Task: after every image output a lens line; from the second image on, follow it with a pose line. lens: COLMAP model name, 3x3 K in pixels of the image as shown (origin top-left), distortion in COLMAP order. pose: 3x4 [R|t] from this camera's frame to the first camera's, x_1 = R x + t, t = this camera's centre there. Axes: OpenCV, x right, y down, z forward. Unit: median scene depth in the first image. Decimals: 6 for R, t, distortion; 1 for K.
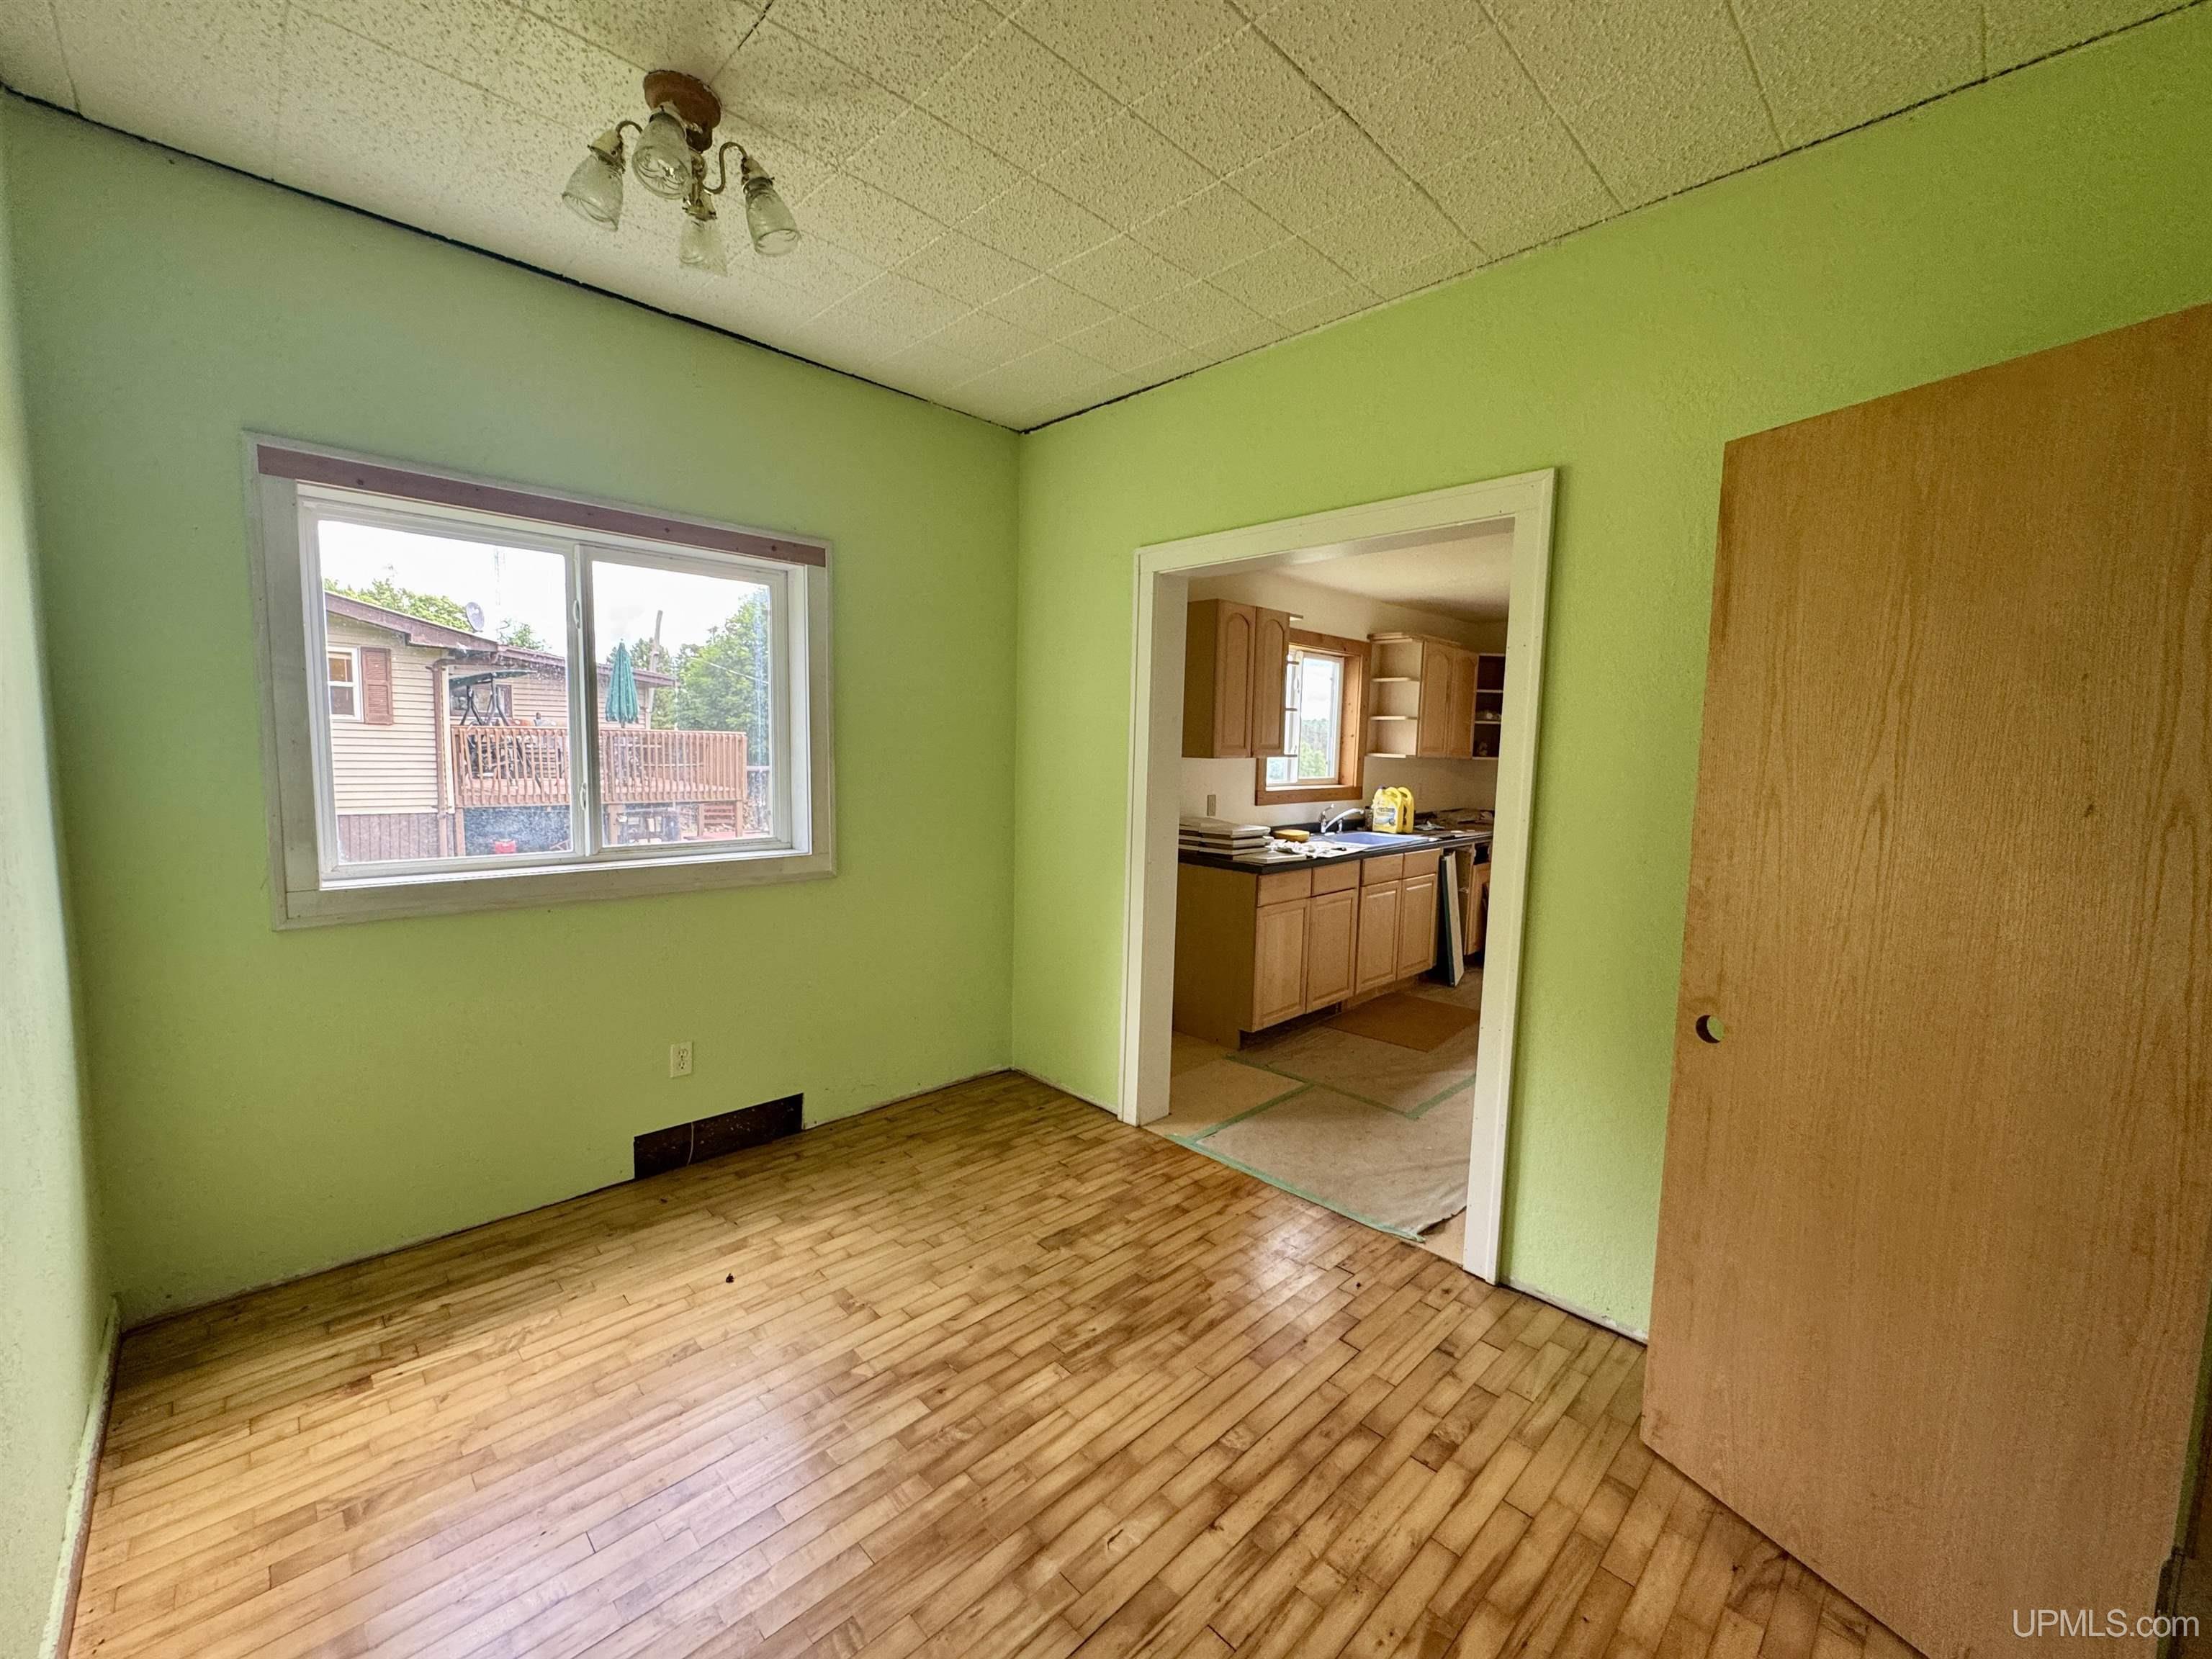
lens RADIAL K [[886.3, 0, 1104.6], [0, 886.3, 821.1], [0, 0, 1]] dist [-0.003440, 0.000734]
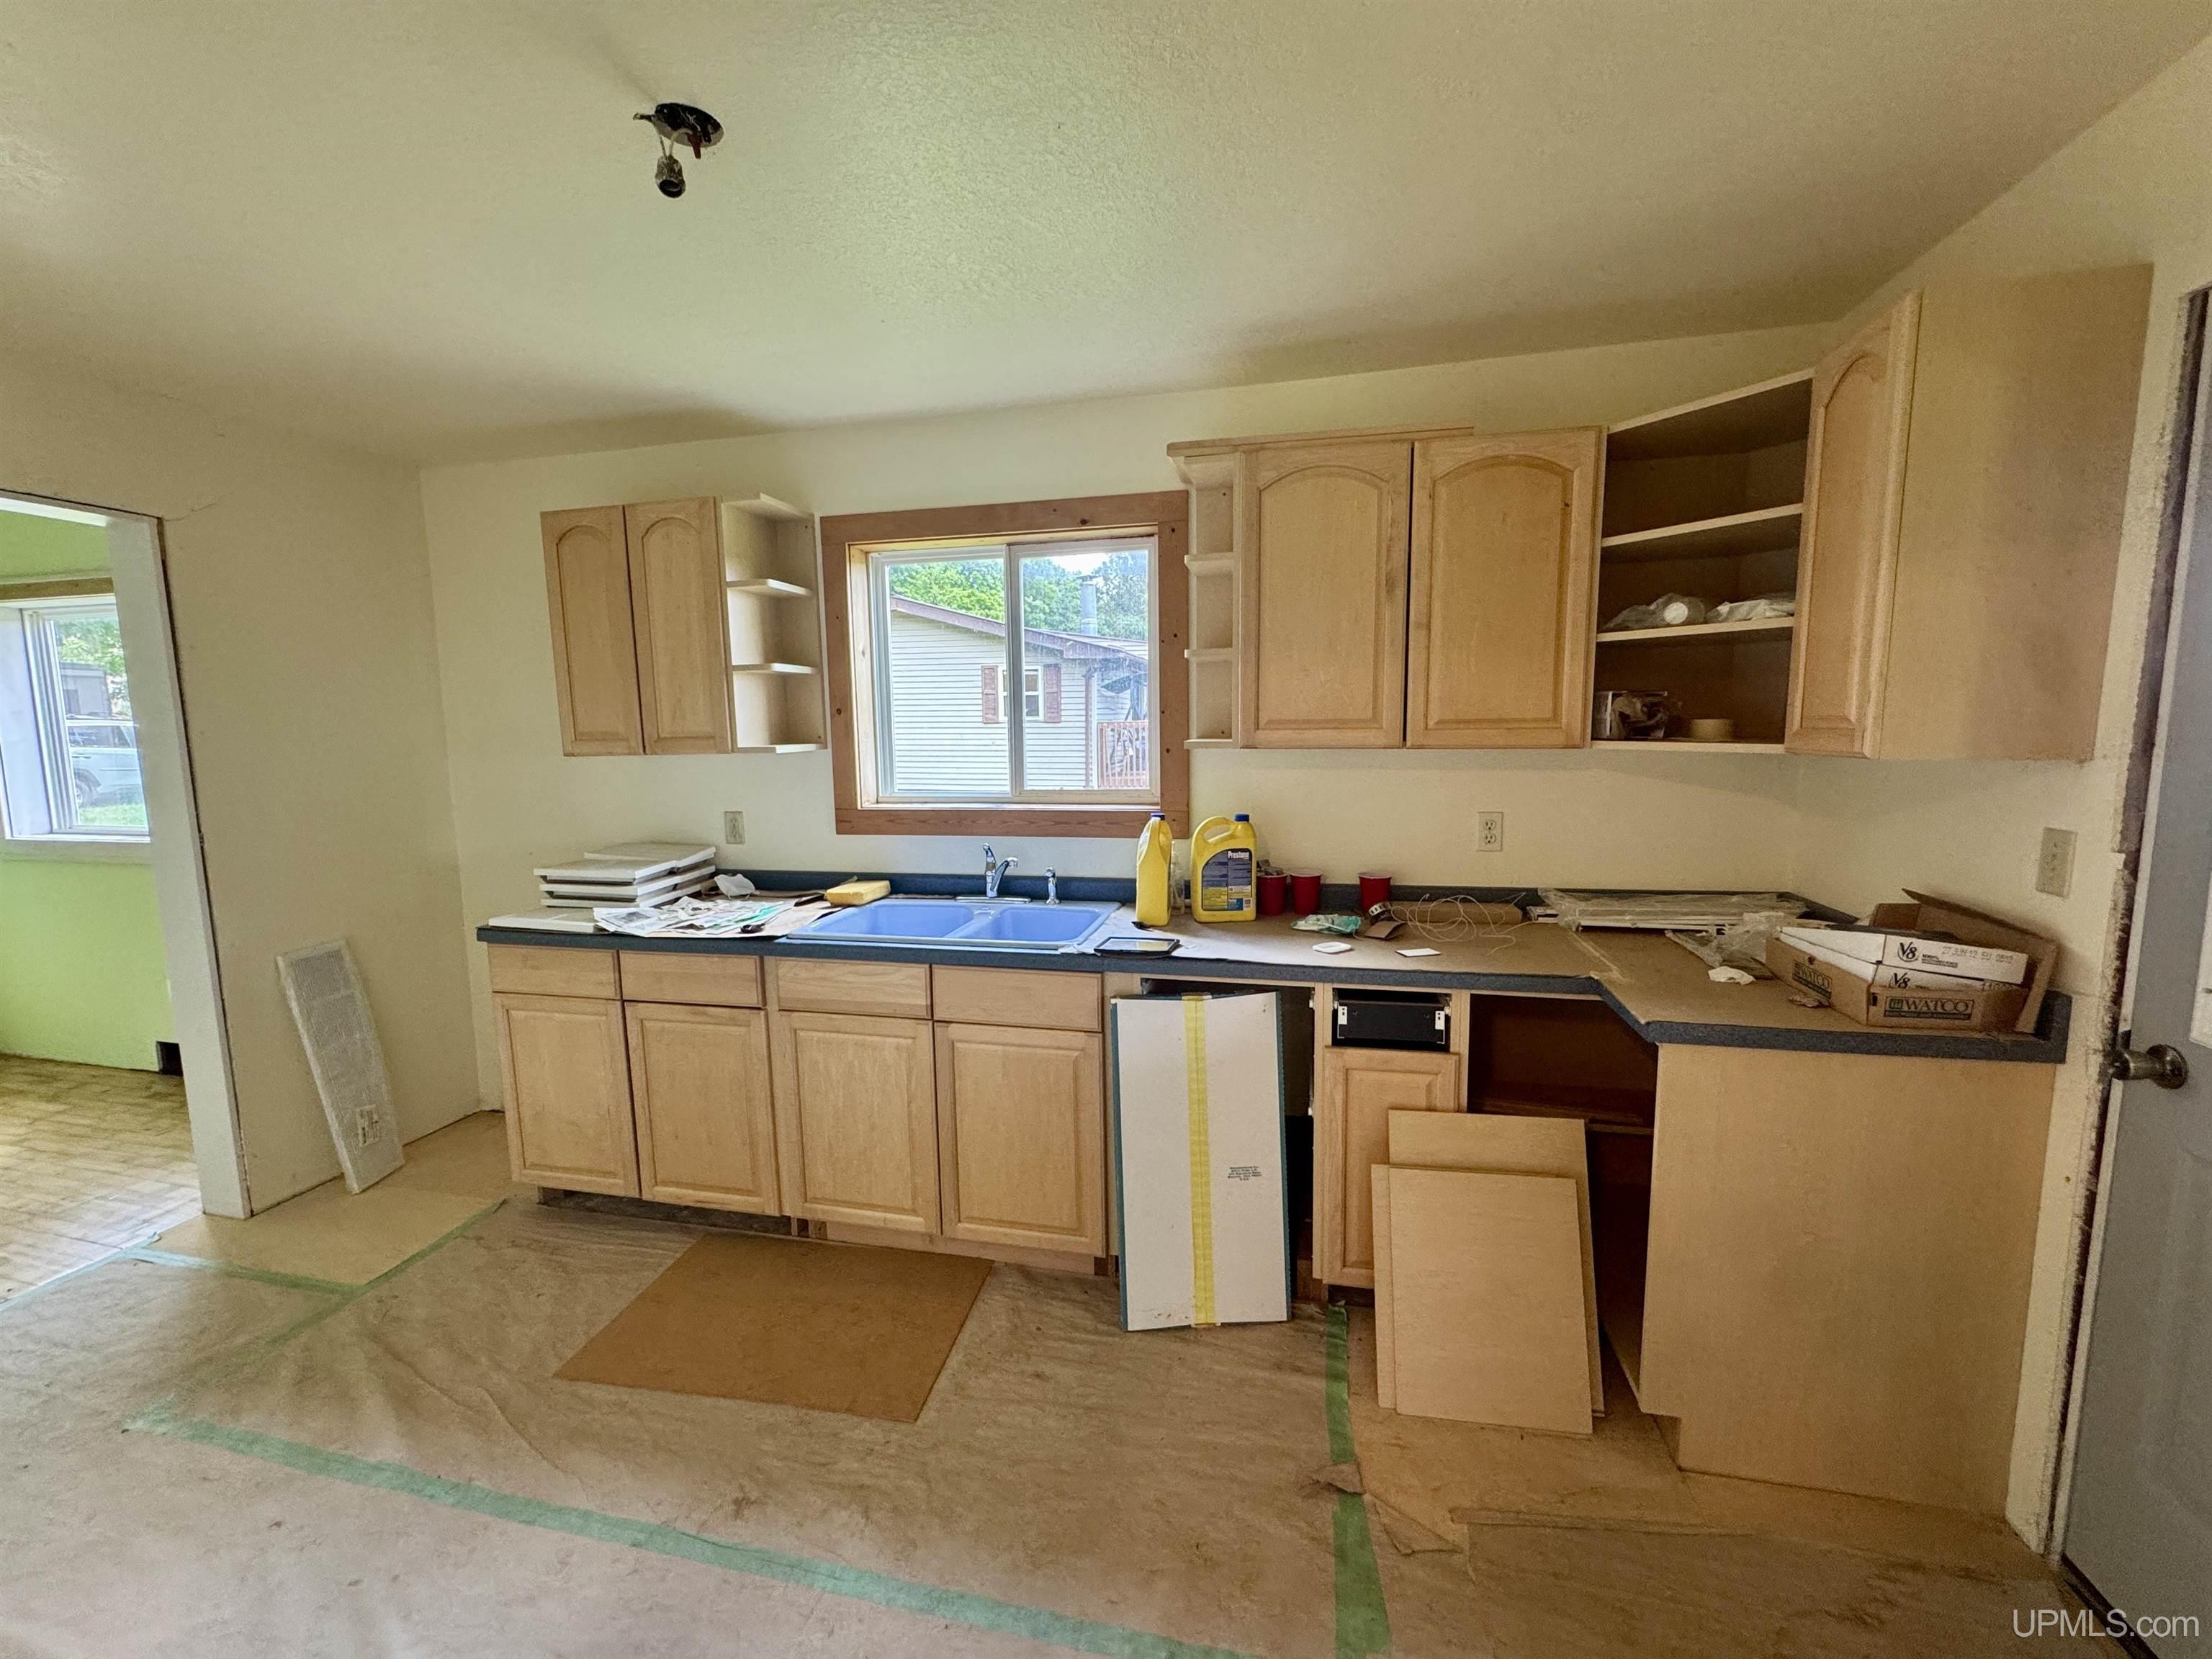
lens RADIAL K [[886.3, 0, 1106.7], [0, 886.3, 826.7], [0, 0, 1]] dist [-0.003440, 0.000734]
pose [[0.536297, 0.069473, -0.841165, 0.839343], [-0.049386, 0.997482, 0.050897, -0.066996], [0.842583, 0.014246, 0.538378, 0.923094]]
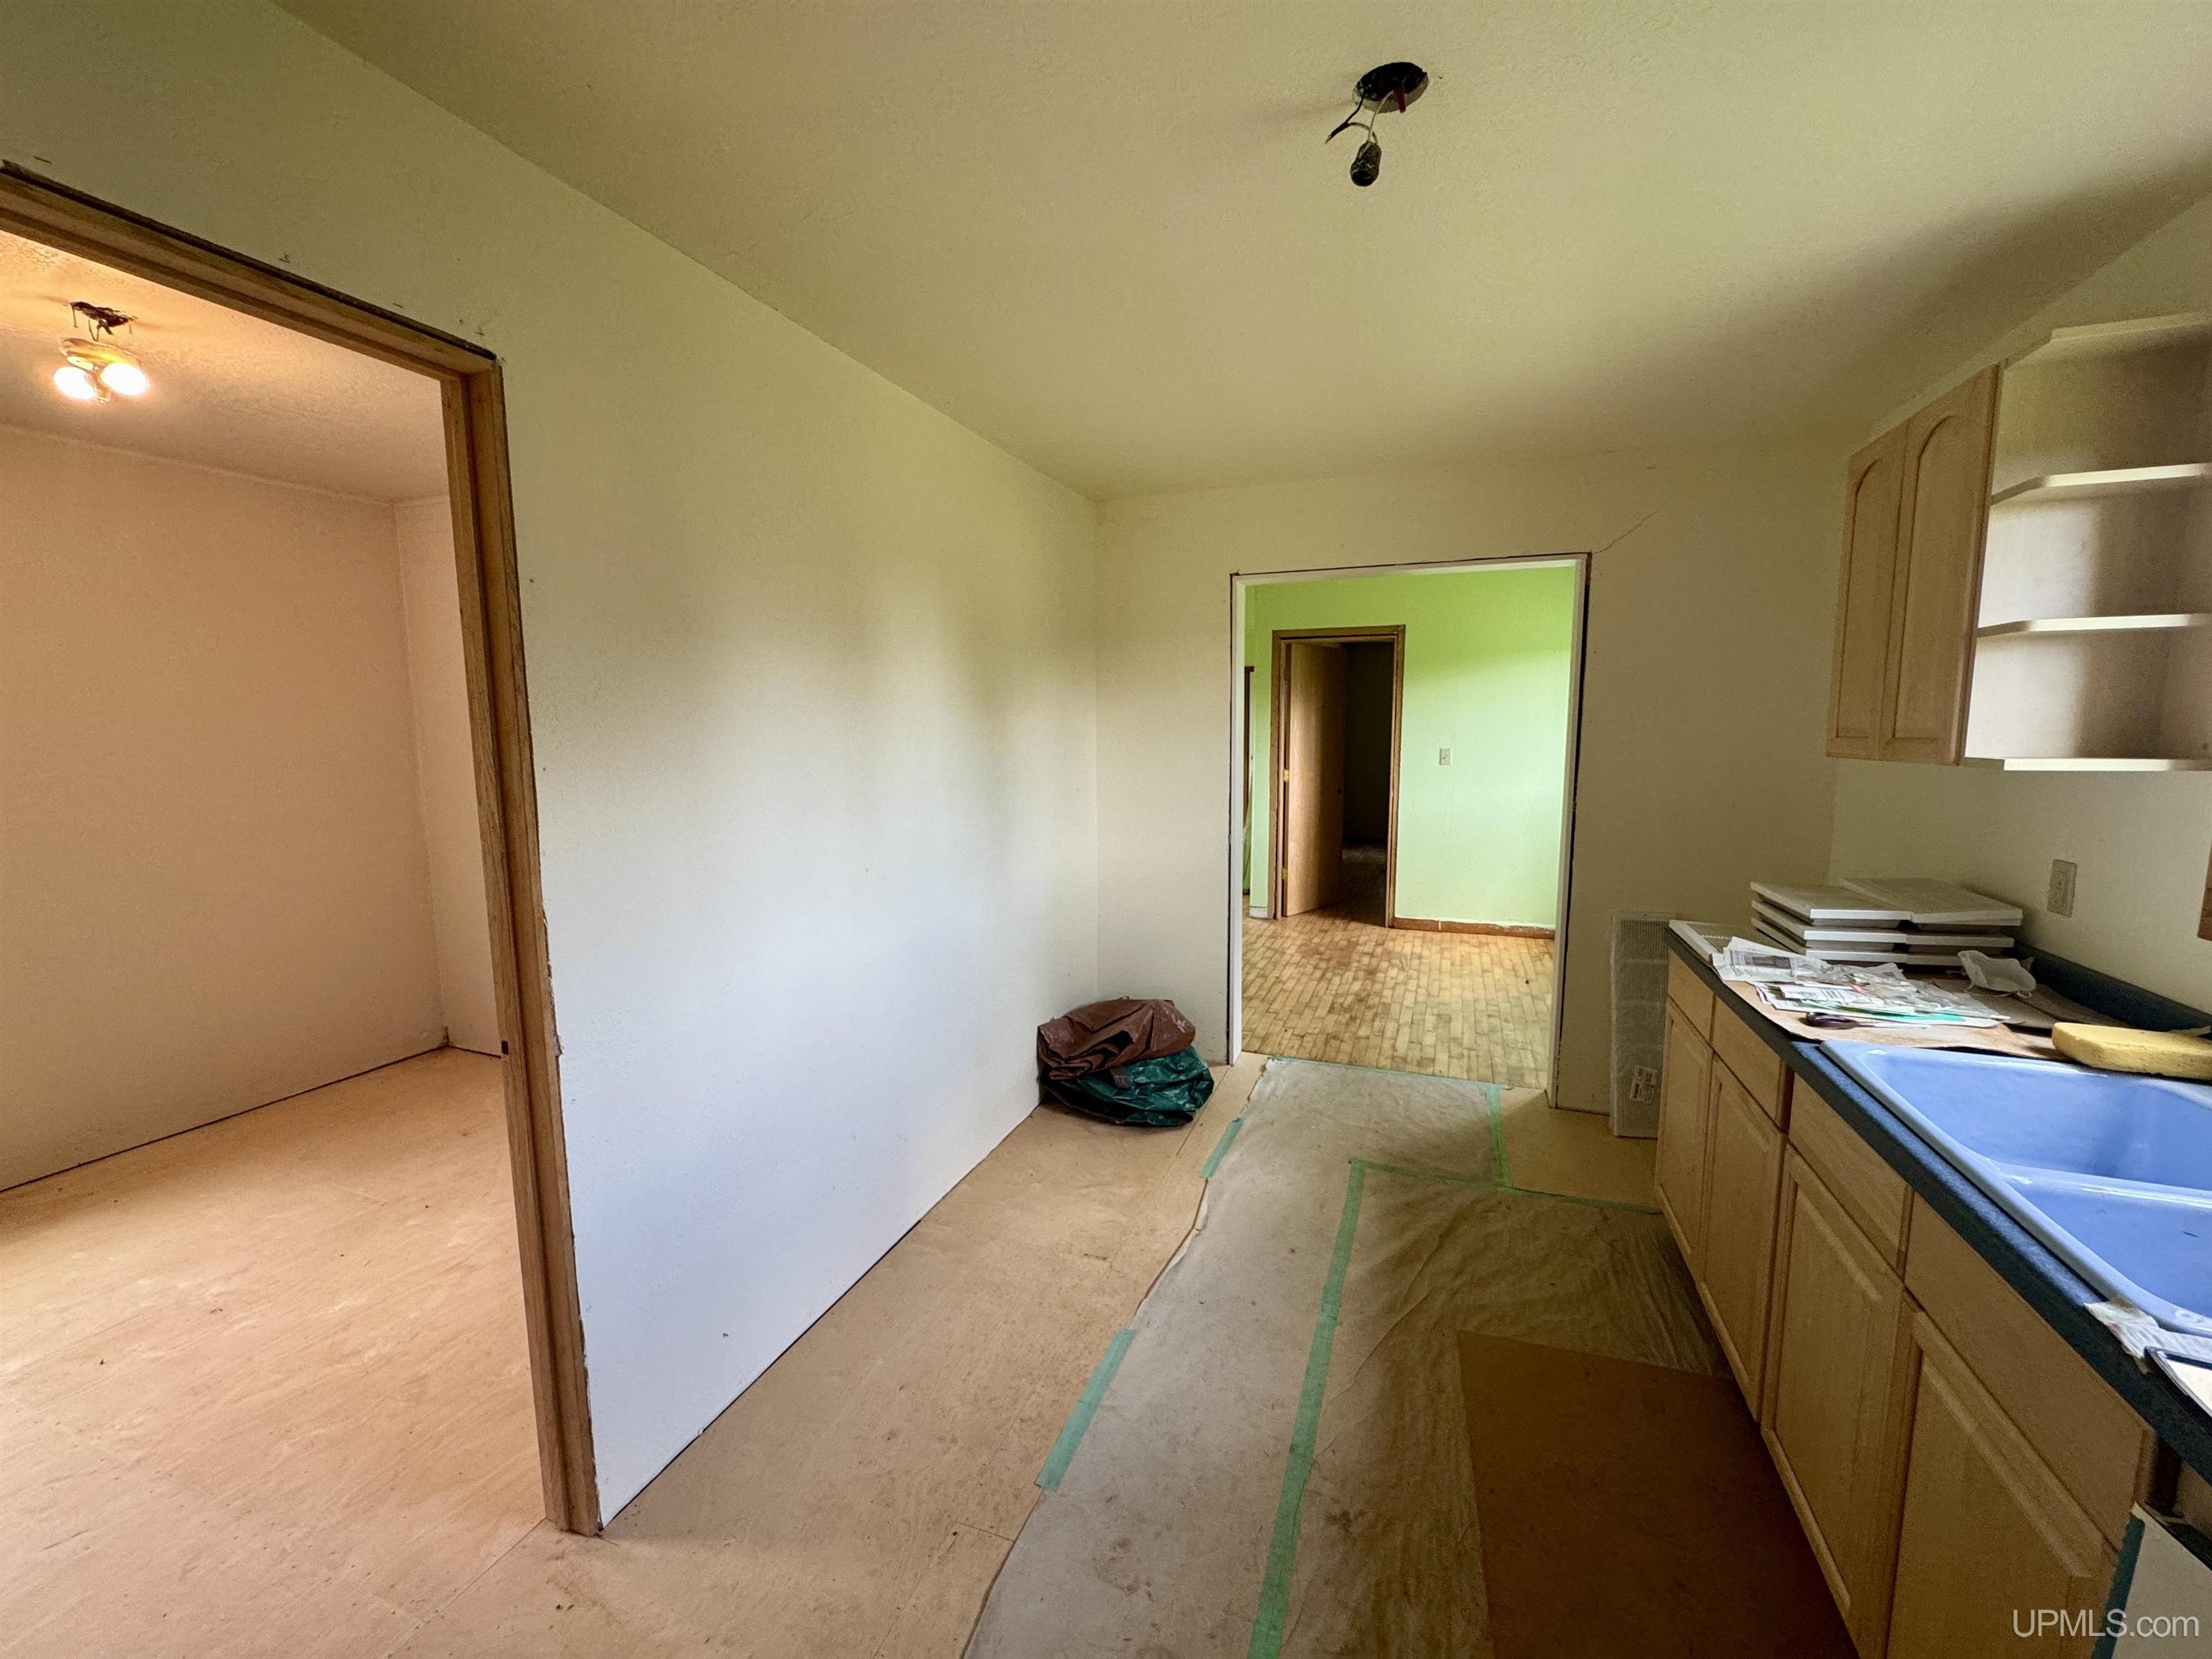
lens RADIAL K [[886.3, 0, 1105.8], [0, 886.3, 835.9], [0, 0, 1]] dist [-0.003440, 0.000734]
pose [[-0.909127, 0.037537, -0.414824, 0.696704], [-0.049470, 0.979150, 0.197022, -0.100394], [0.413571, 0.199639, -0.888315, 1.221450]]
